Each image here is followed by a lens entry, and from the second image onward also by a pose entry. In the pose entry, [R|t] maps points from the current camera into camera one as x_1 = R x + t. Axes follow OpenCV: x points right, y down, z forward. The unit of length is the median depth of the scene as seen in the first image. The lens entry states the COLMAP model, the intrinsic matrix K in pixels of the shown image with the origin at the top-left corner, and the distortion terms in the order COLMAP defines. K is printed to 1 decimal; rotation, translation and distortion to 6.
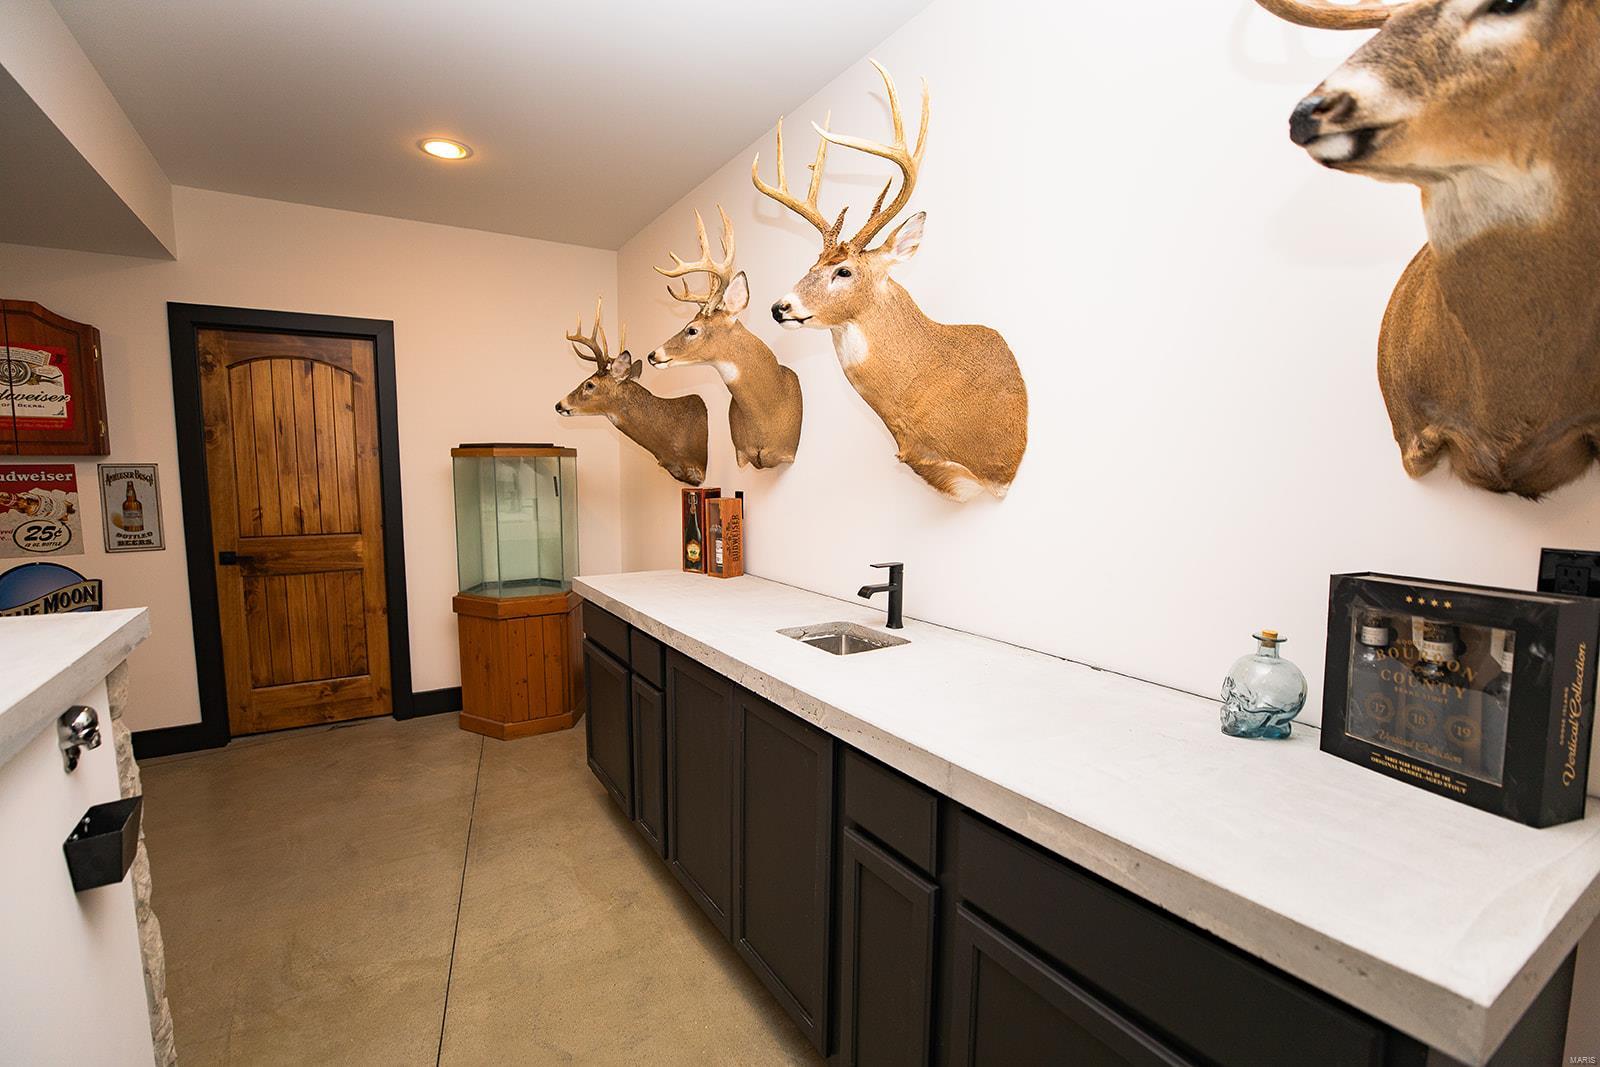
lens RADIAL K [[736.7, 0, 798.7], [0, 736.7, 536.1], [0, 0, 1]] dist [-0.036189, 0.007952]
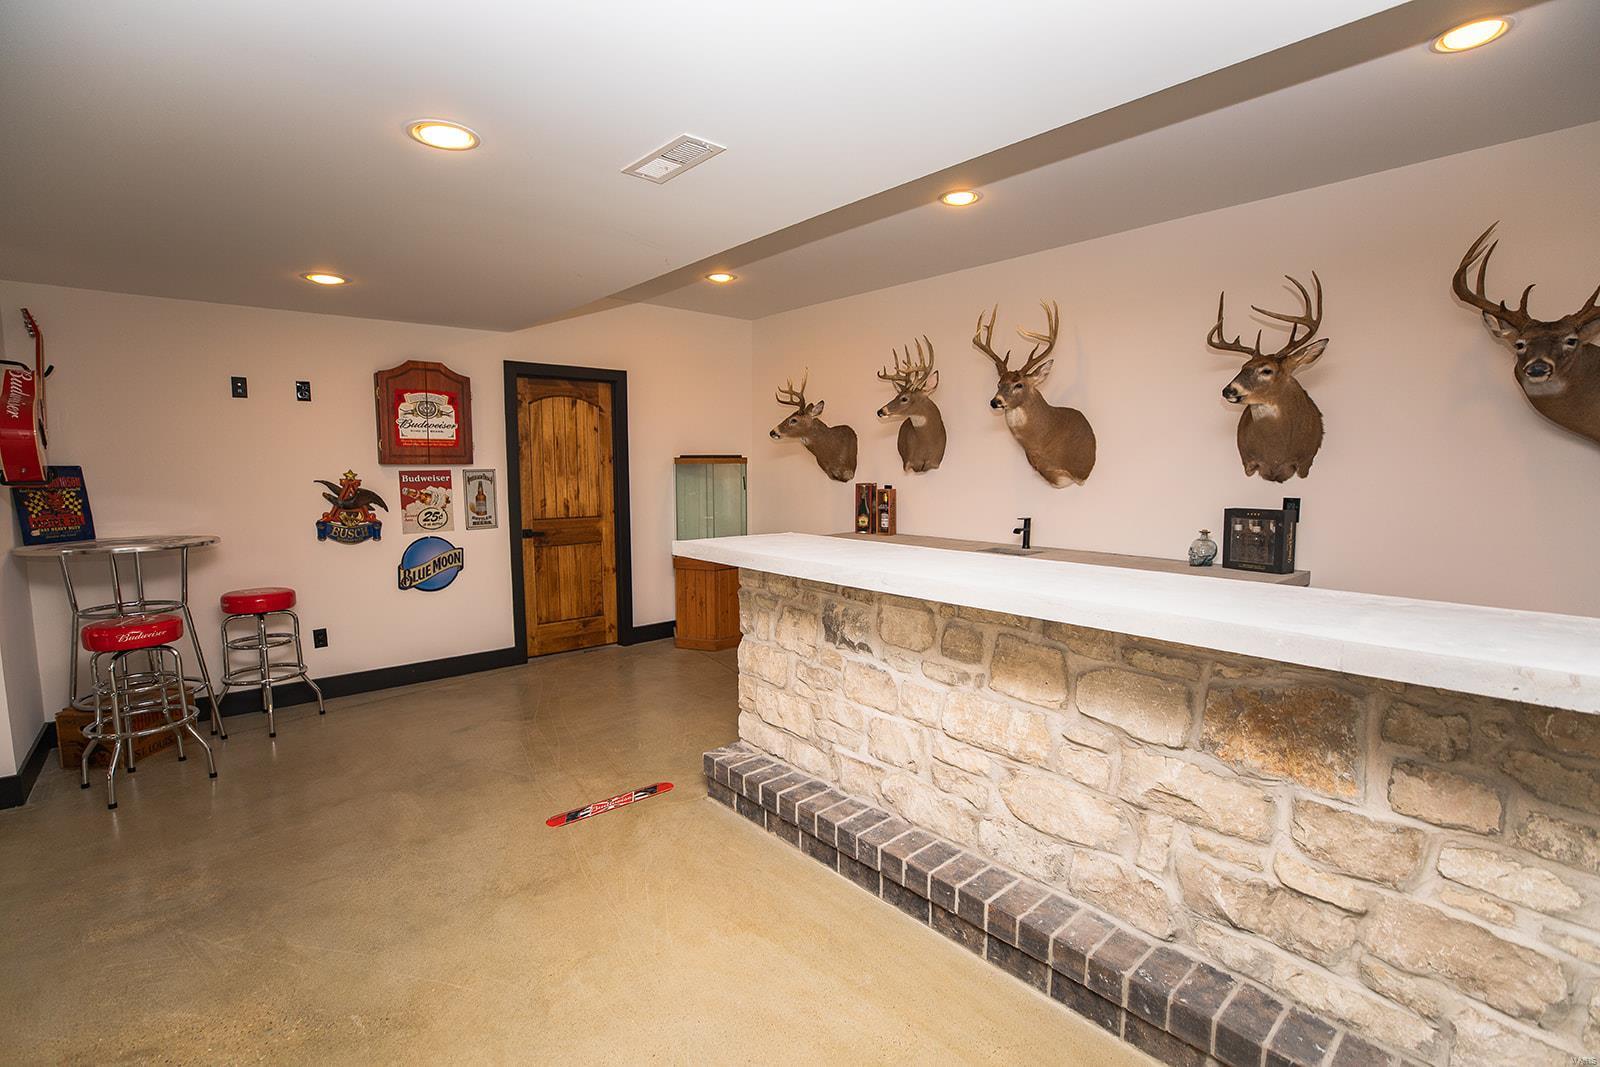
lens RADIAL K [[736.7, 0, 806.8], [0, 736.7, 530.8], [0, 0, 1]] dist [-0.036189, 0.007952]
pose [[0.984992, -0.018979, 0.171554, -0.548575], [0.019585, 0.999806, -0.001840, 0.042761], [-0.171485, 0.005172, 0.985173, -0.618345]]
